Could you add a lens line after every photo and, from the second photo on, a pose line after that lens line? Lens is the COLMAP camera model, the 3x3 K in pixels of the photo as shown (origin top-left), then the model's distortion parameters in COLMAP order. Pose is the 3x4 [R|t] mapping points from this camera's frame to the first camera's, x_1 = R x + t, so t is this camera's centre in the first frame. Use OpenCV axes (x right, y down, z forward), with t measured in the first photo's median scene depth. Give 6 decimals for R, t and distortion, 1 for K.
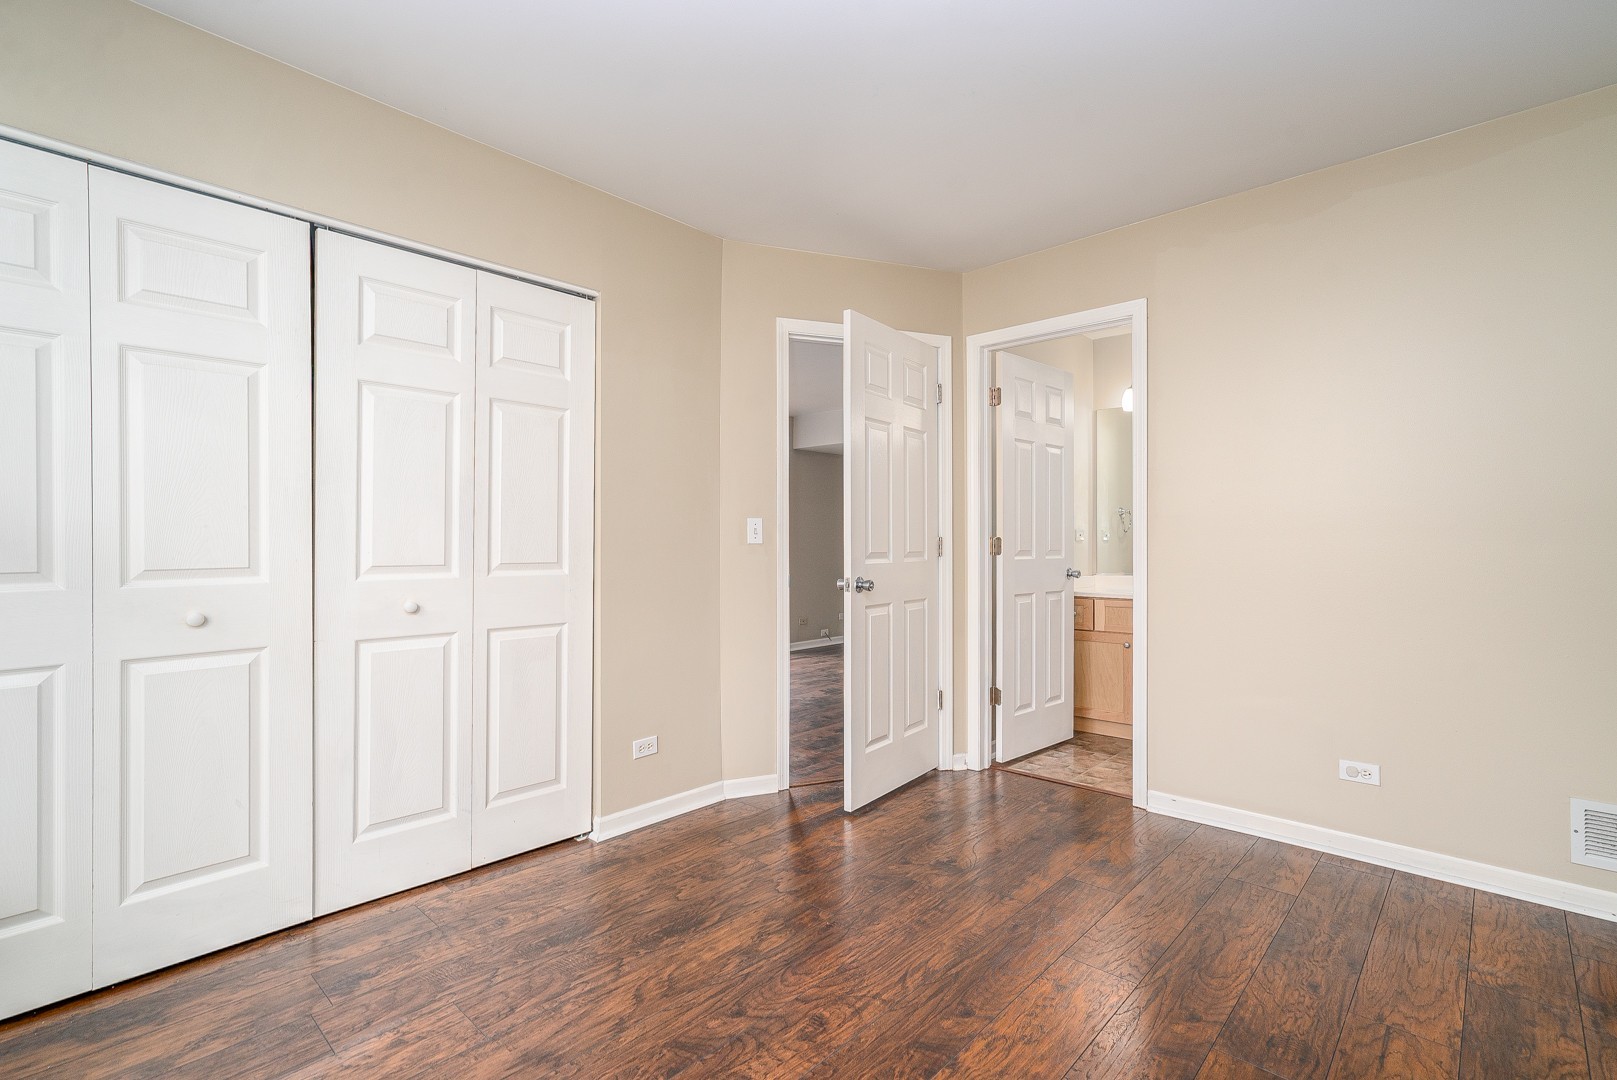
lens RADIAL K [[742.3, 0, 807.5], [0, 742.3, 537.2], [0, 0, 1]] dist [-0.000564, 0.000242]
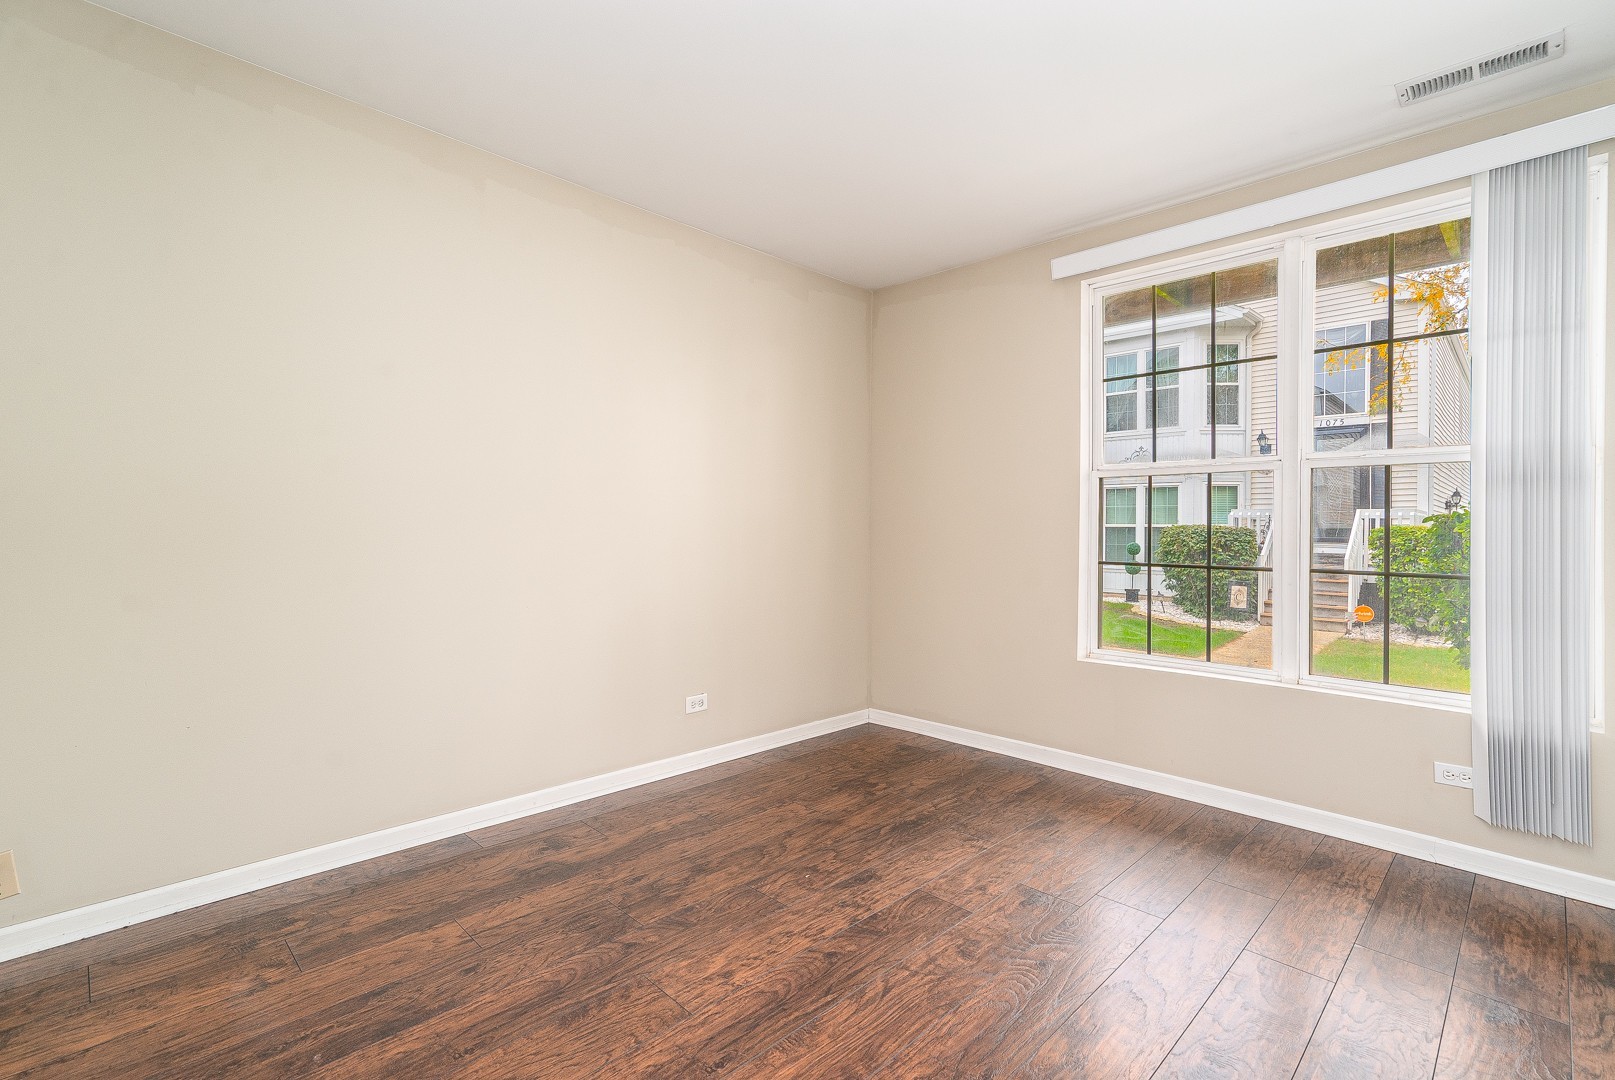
lens RADIAL K [[741.4, 0, 808.6], [0, 741.4, 530.8], [0, 0, 1]] dist [-0.000564, 0.000242]
pose [[-0.999487, -0.009760, 0.030507, 0.214200], [-0.009661, 0.999948, 0.003378, 0.013924], [-0.030539, 0.003082, -0.999529, 2.033288]]
